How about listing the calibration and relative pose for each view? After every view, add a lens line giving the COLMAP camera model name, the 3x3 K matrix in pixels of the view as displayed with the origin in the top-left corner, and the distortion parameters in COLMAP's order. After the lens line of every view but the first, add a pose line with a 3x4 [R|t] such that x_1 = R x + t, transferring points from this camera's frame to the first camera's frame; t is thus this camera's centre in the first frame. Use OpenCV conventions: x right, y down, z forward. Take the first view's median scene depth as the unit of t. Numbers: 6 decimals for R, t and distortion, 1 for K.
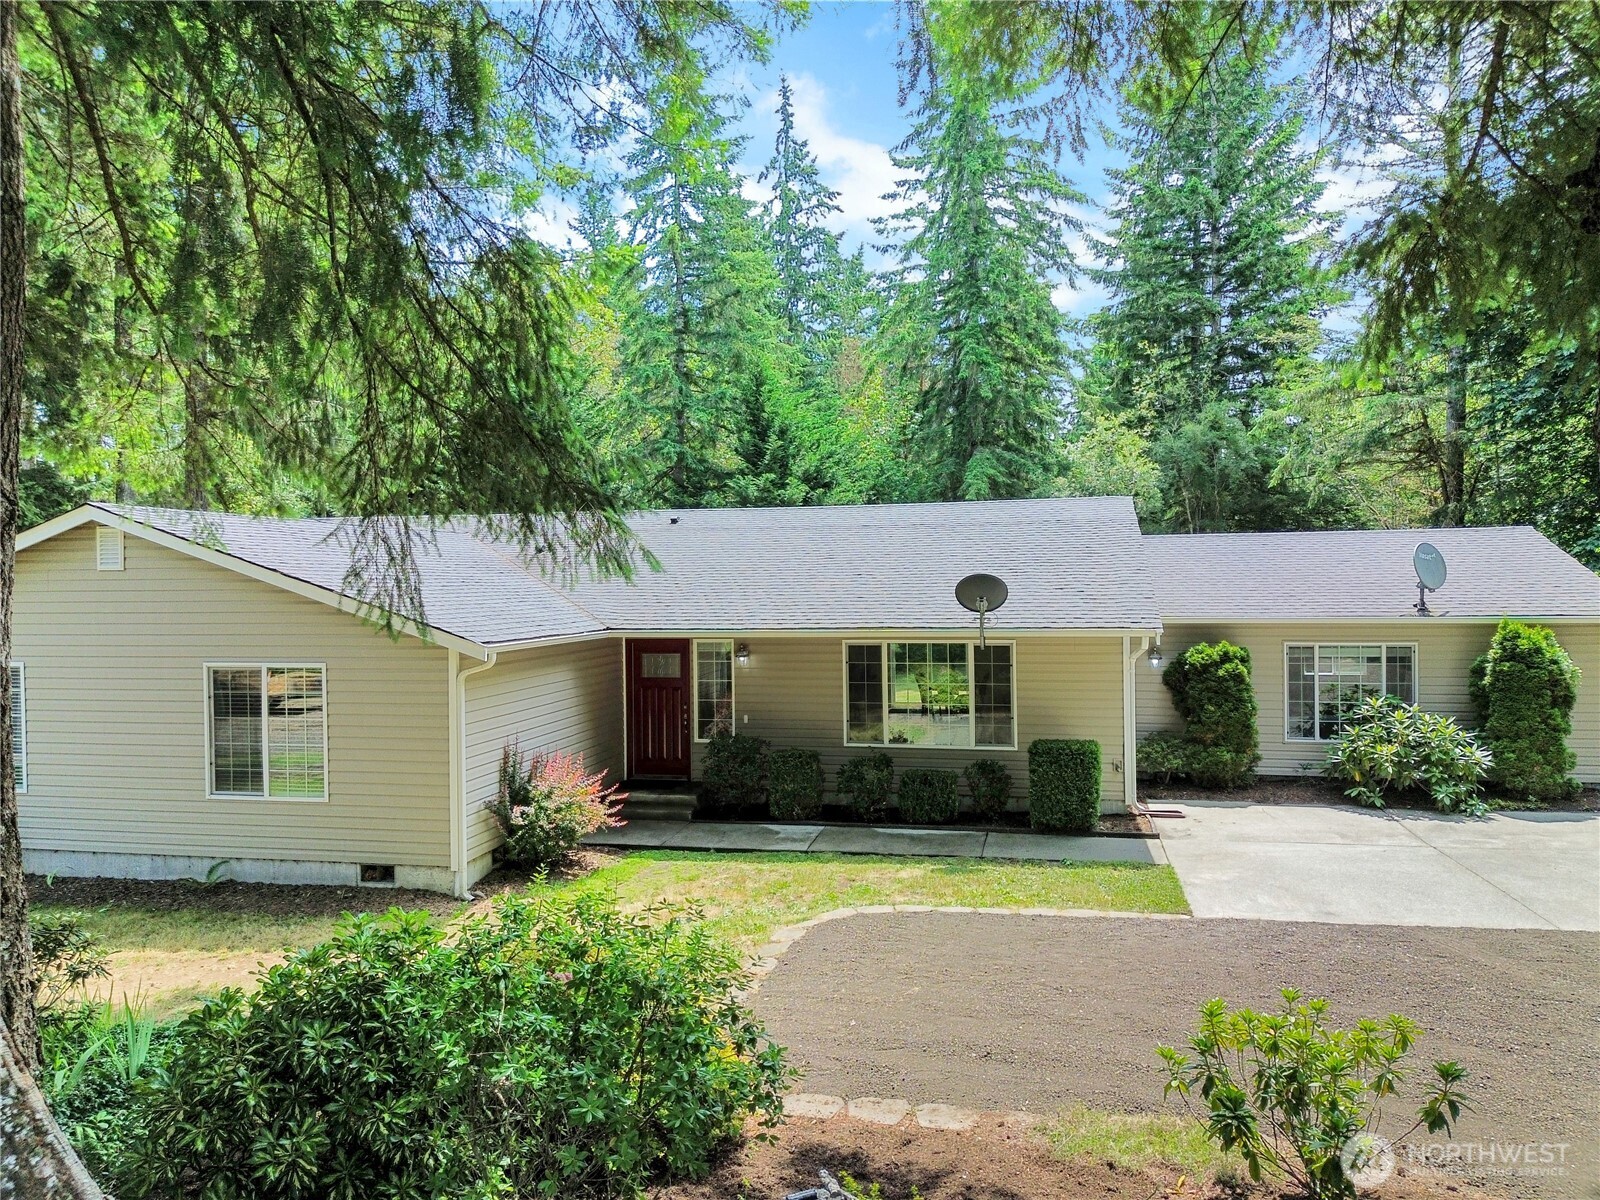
lens RADIAL K [[1116.4, 0, 798.5], [0, 1116.4, 598.8], [0, 0, 1]] dist [0.039468, -0.008011]
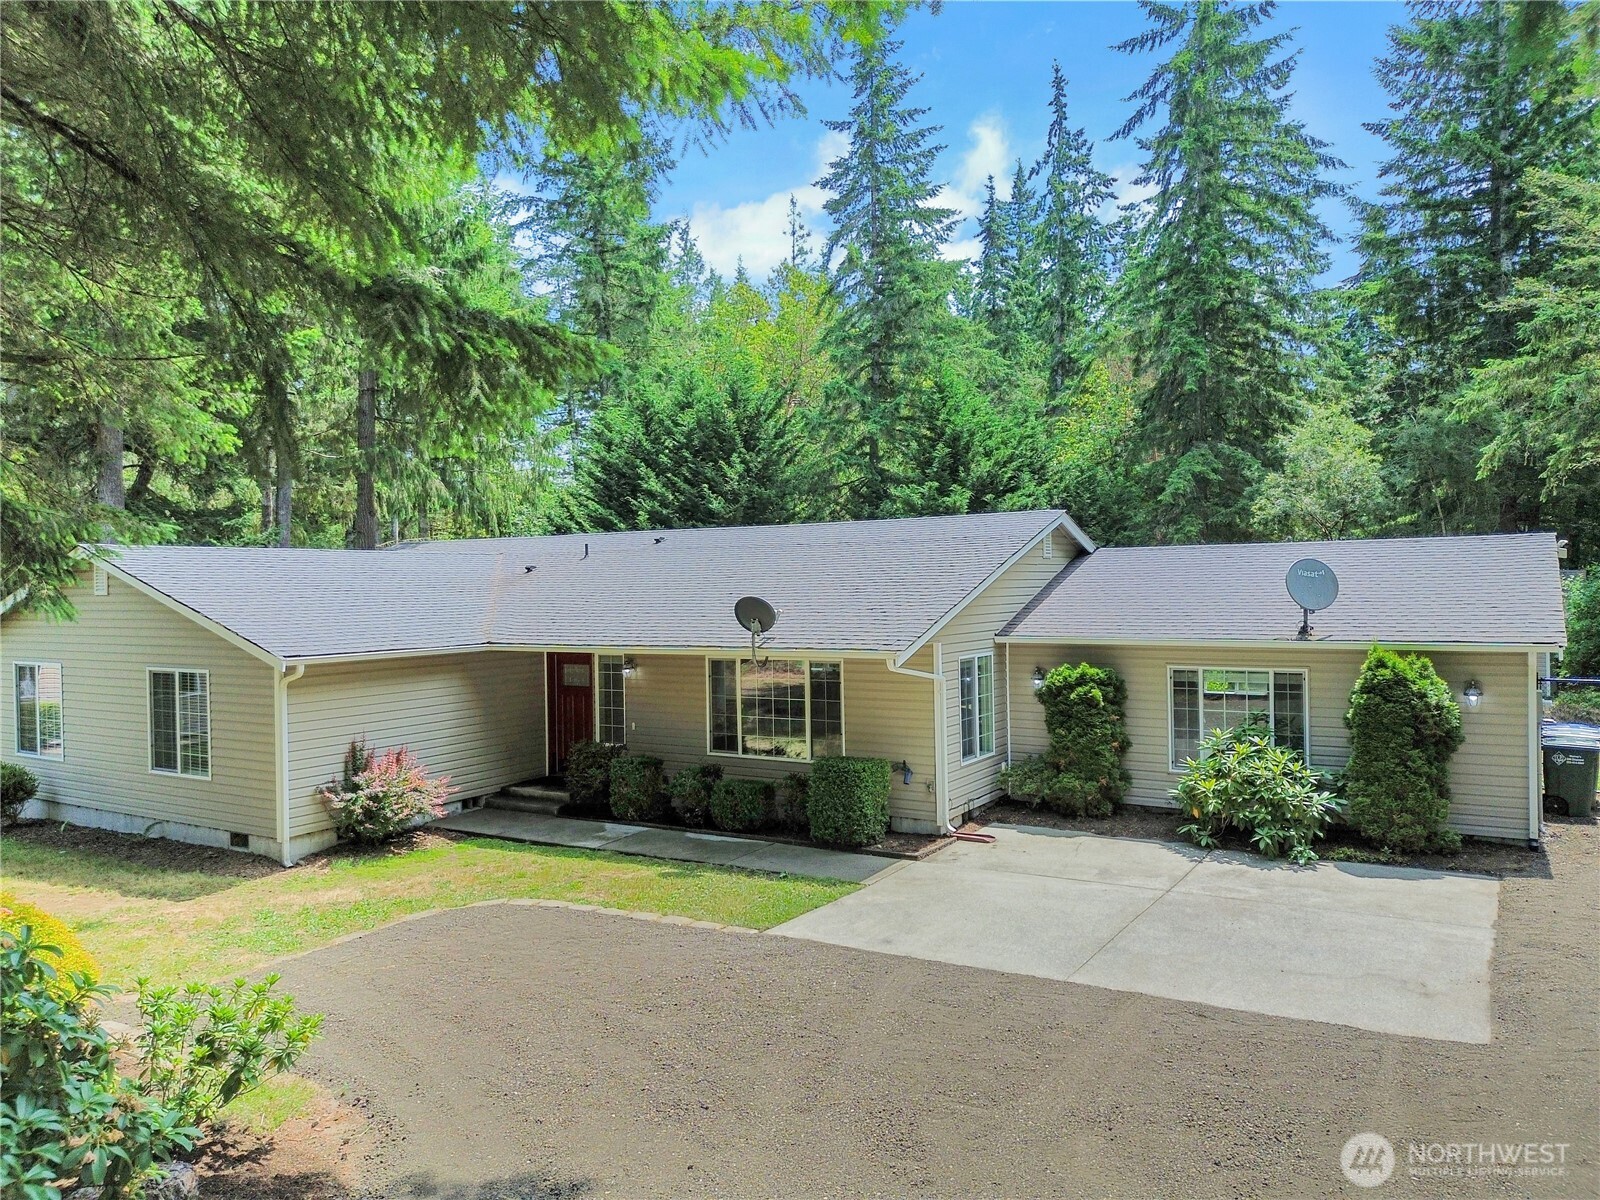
lens RADIAL K [[1116.4, 0, 798.6], [0, 1116.4, 598.1], [0, 0, 1]] dist [0.039468, -0.008011]
pose [[0.945049, 0.000773, -0.326929, 0.465159], [-0.000911, 1.000000, -0.000270, -0.017298], [0.326928, 0.000553, 0.945049, 0.019688]]
